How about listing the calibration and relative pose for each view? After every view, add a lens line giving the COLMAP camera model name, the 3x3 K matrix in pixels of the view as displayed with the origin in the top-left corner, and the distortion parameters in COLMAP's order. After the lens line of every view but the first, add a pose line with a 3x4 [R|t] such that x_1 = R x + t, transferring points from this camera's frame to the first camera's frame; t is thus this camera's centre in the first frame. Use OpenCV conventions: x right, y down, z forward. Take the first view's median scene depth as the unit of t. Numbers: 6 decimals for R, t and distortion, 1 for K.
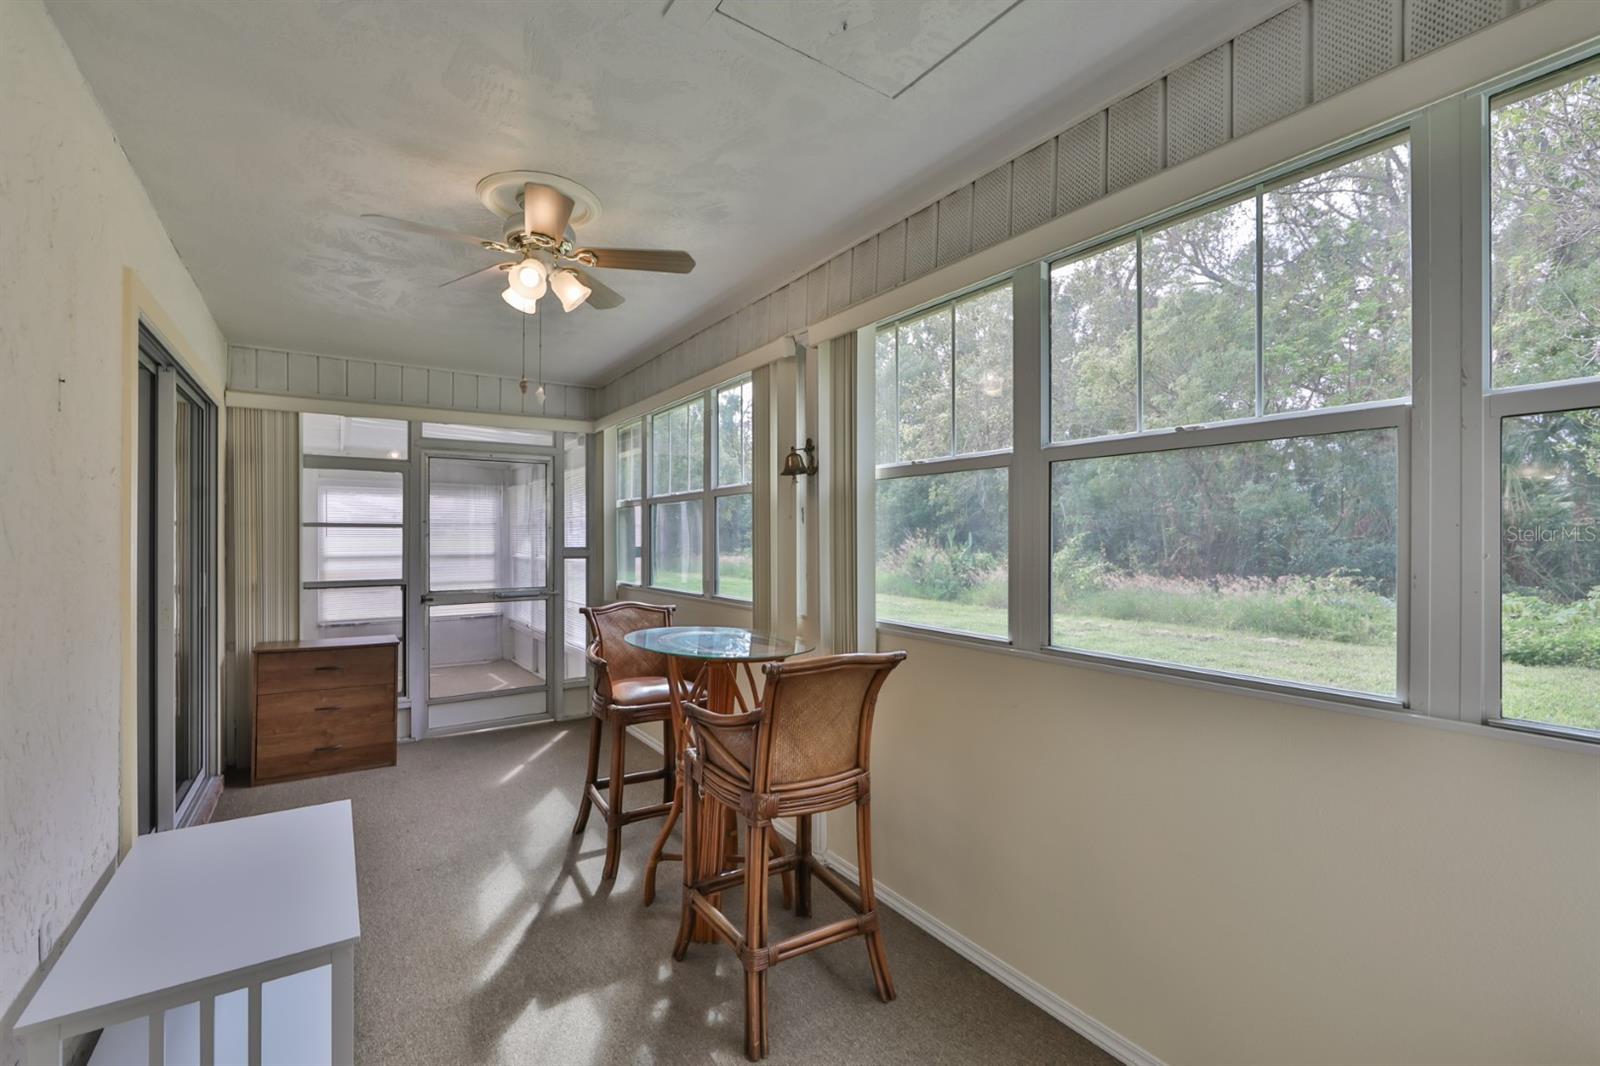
lens RADIAL K [[664.6, 0, 754.2], [0, 664.6, 538.3], [0, 0, 1]] dist [-0.006755, 0.000177]
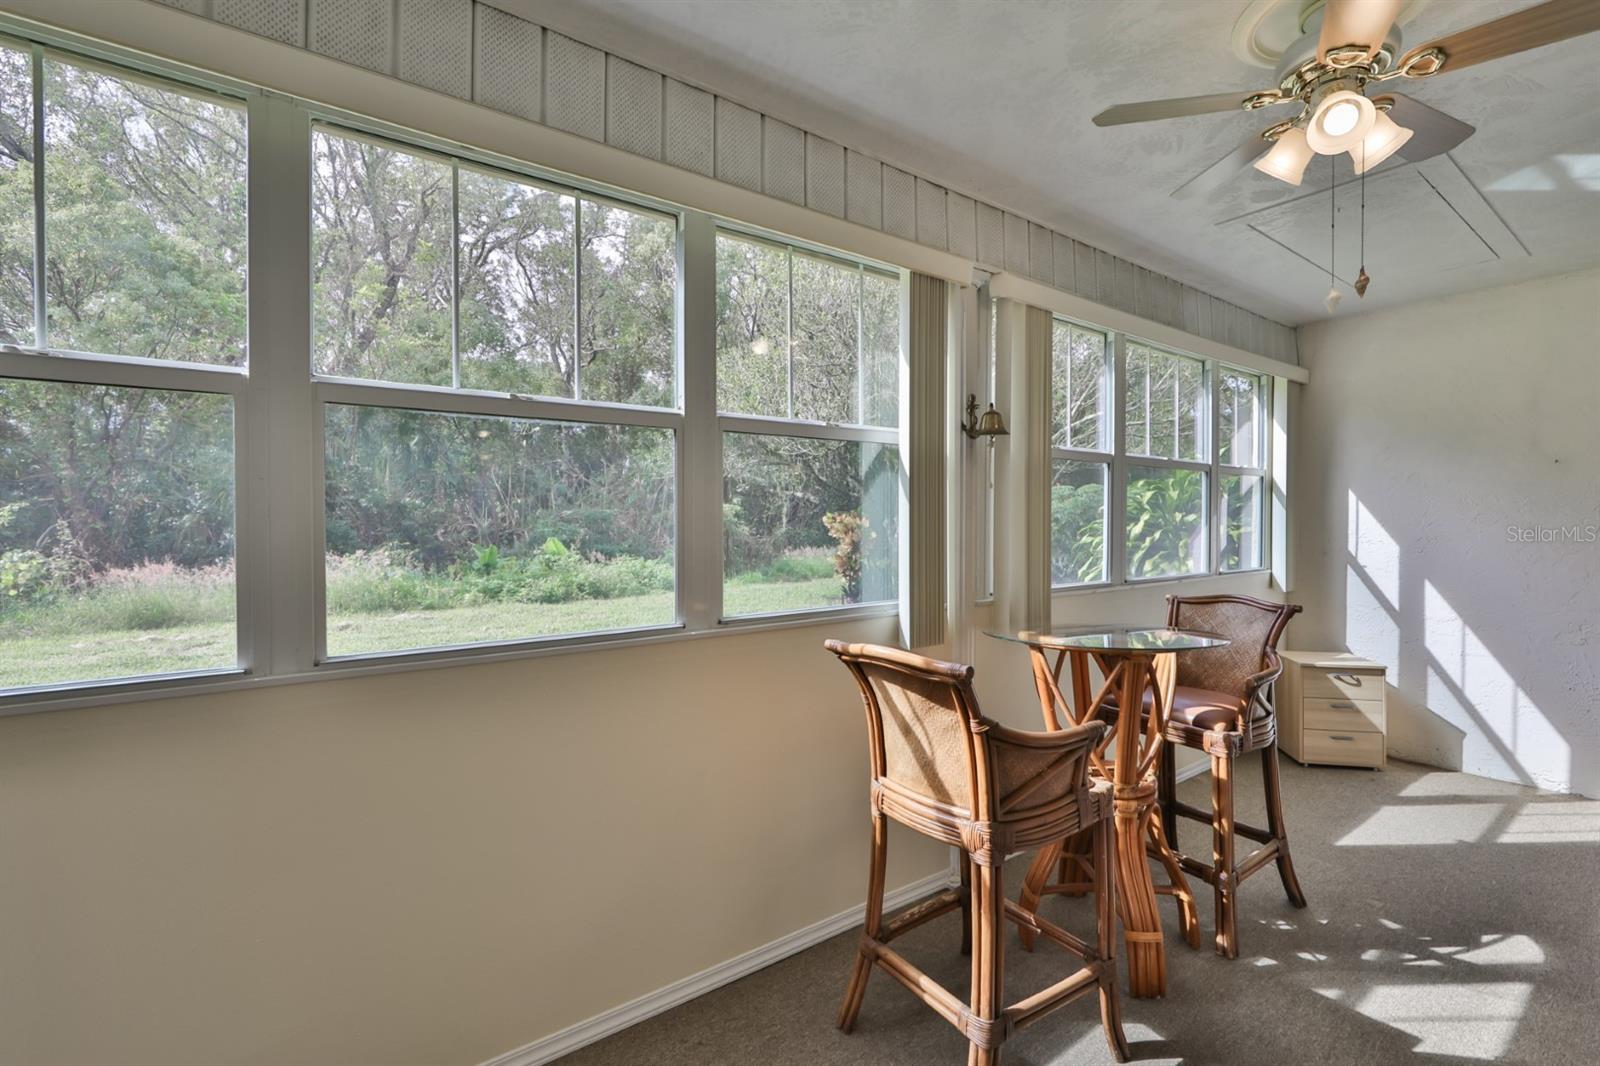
lens RADIAL K [[706.4, 0, 802.6], [0, 706.4, 520.5], [0, 0, 1]] dist [-0.001937, -0.000088]
pose [[-0.075273, -0.025830, 0.996828, -0.586324], [0.003552, 0.999651, 0.026172, -0.011240], [-0.997157, 0.005511, -0.075155, 0.933301]]
